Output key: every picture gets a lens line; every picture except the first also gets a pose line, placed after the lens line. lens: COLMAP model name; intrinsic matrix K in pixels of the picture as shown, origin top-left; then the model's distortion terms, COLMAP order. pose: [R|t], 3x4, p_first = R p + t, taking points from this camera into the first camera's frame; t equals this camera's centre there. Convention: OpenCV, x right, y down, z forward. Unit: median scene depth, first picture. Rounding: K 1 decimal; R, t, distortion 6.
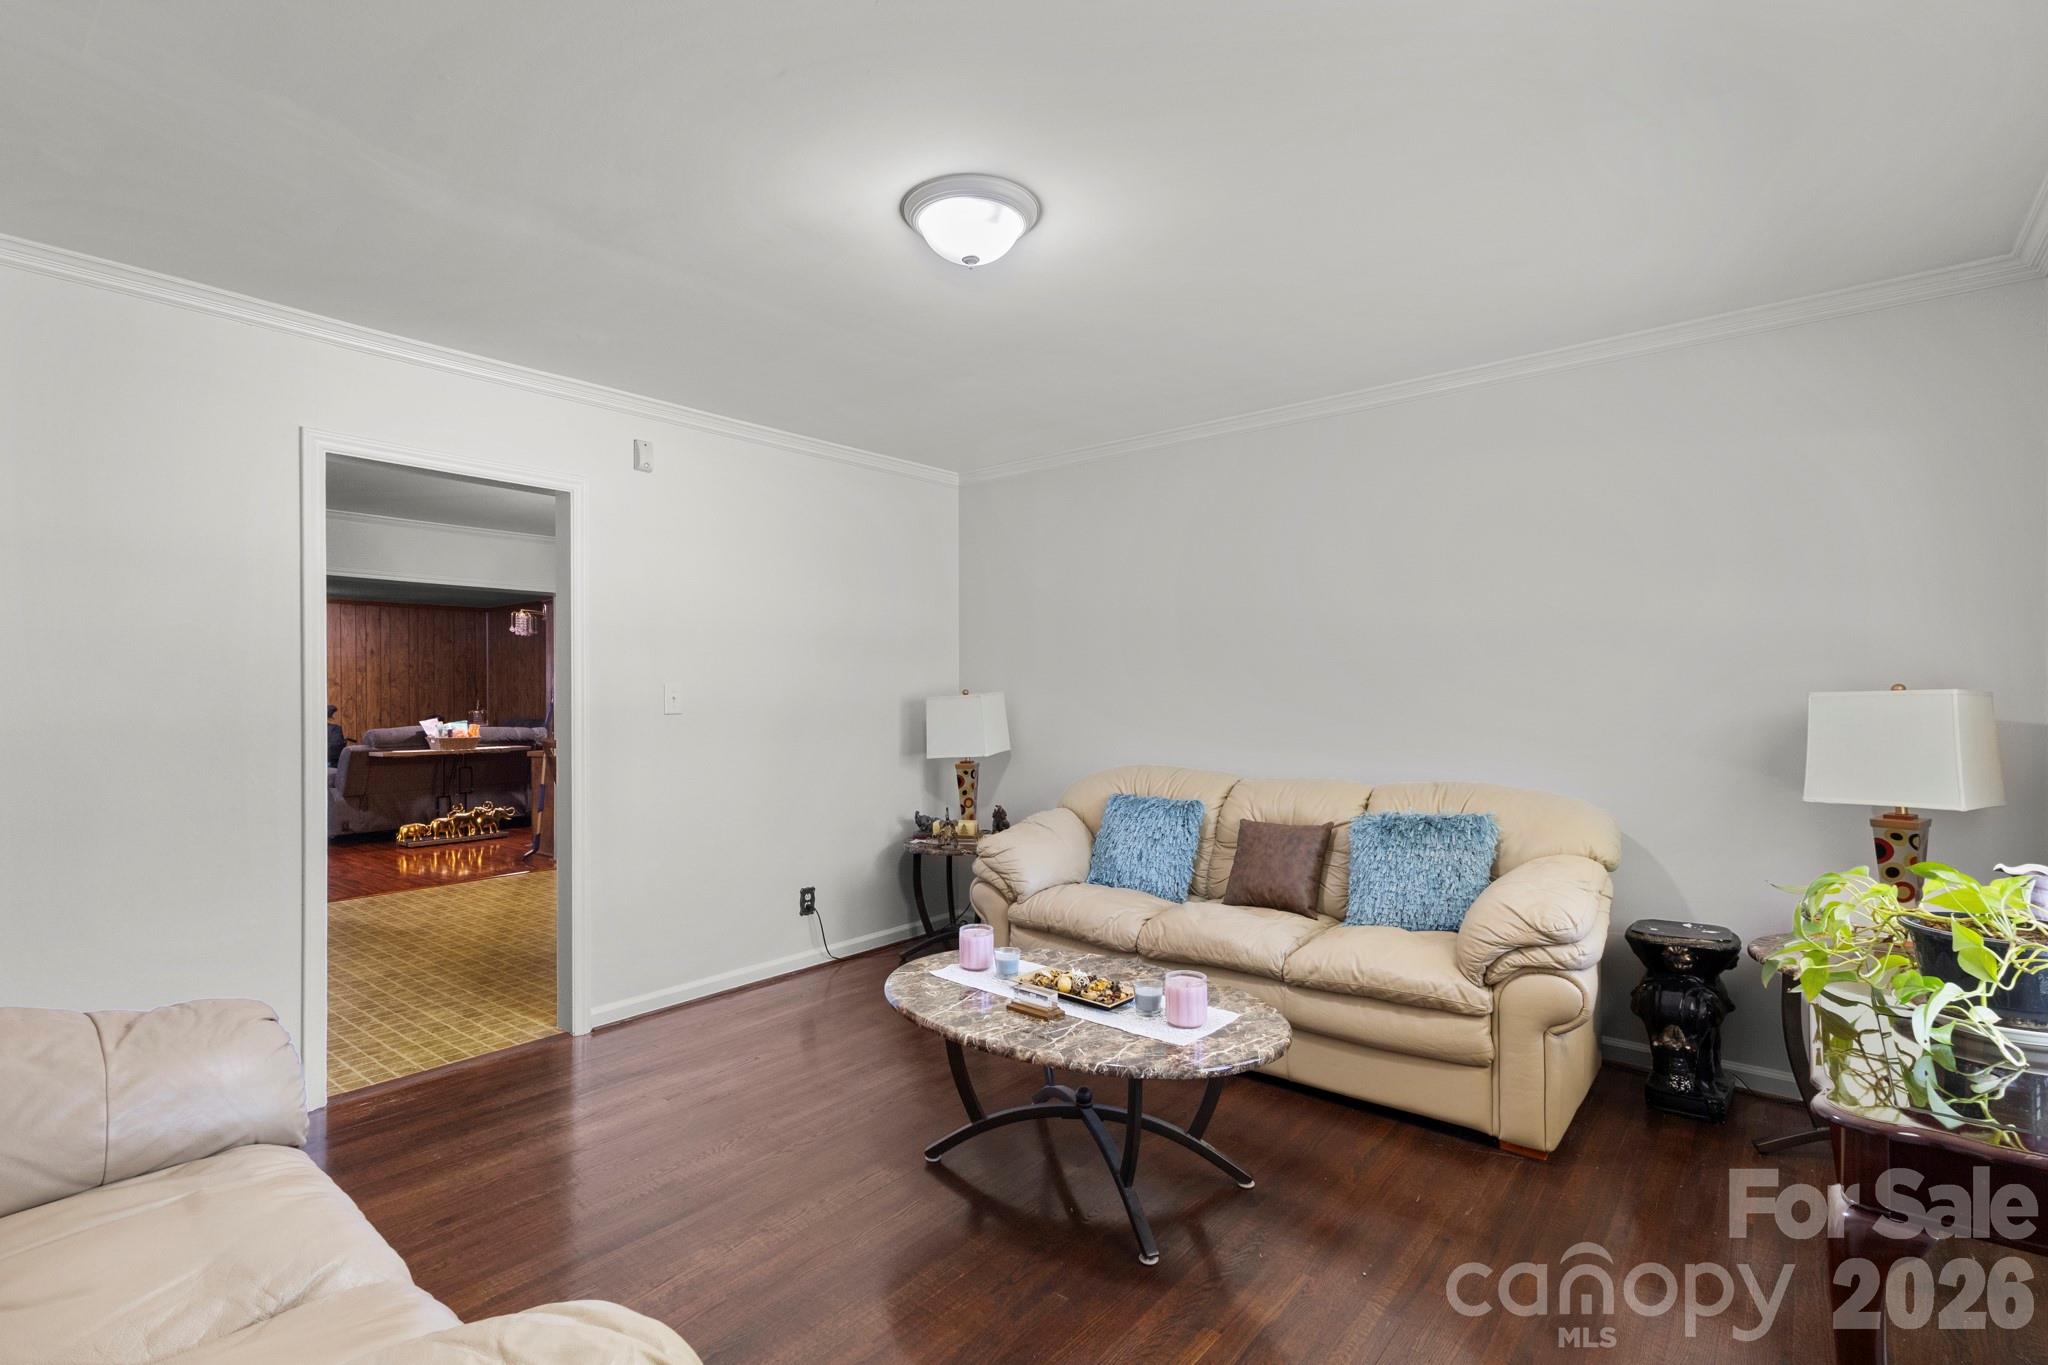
lens RADIAL K [[950.4, 0, 1018.5], [0, 950.4, 684.7], [0, 0, 1]] dist [0.007995, 0.000439]
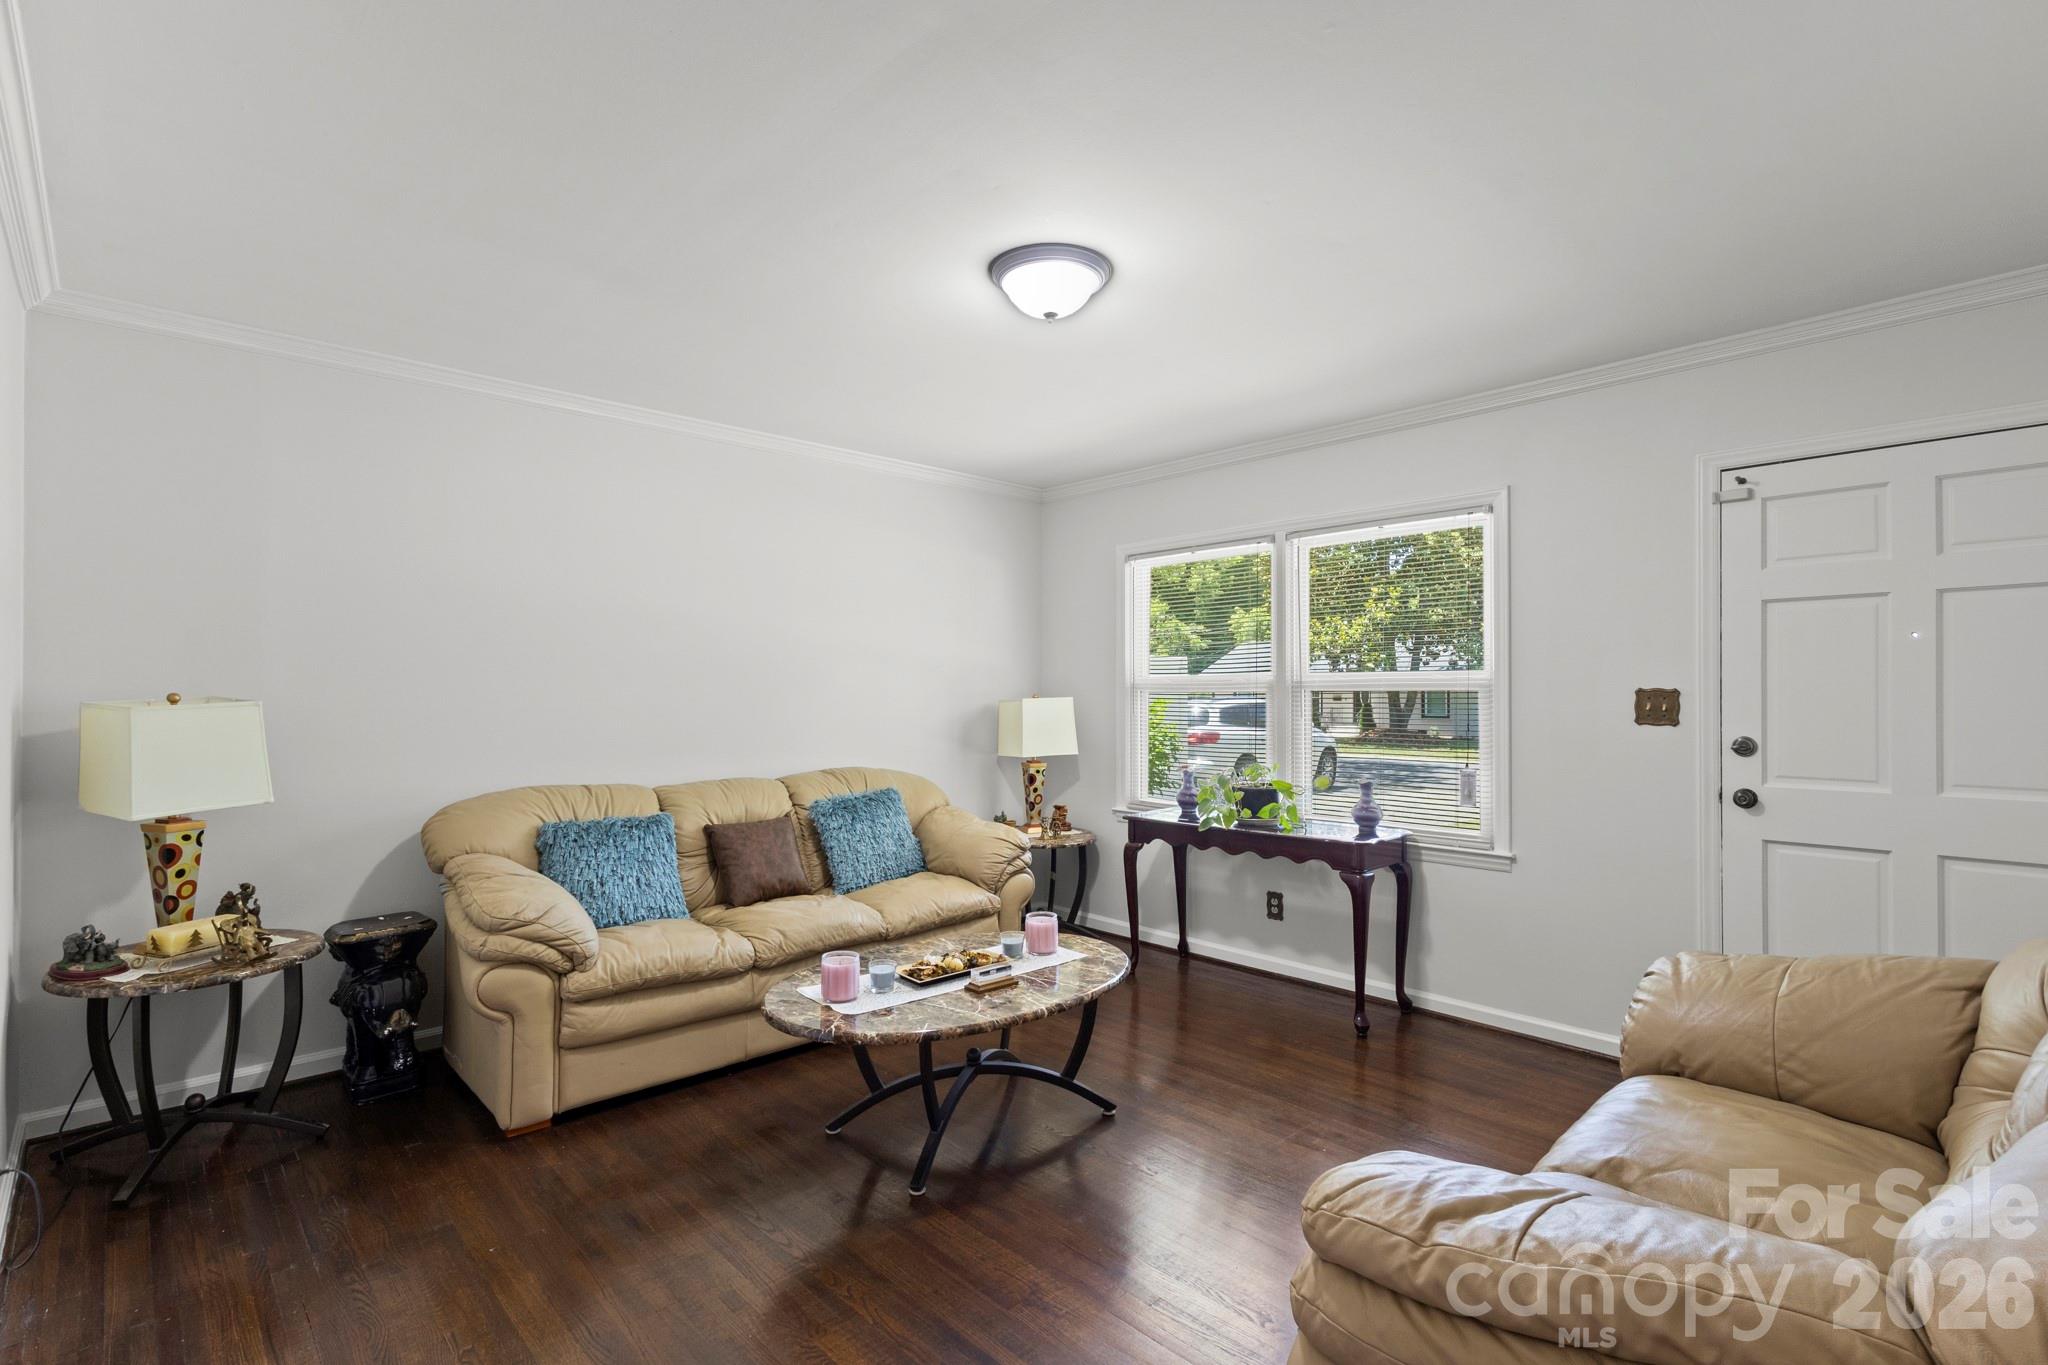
lens RADIAL K [[958.7, 0, 1013.0], [0, 958.7, 691.3], [0, 0, 1]] dist [0.002123, 0.004151]
pose [[0.138216, 0.001714, 0.990401, -0.904391], [-0.012112, 0.999927, -0.000040, -0.004705], [-0.990328, -0.011990, 0.138227, 0.674639]]
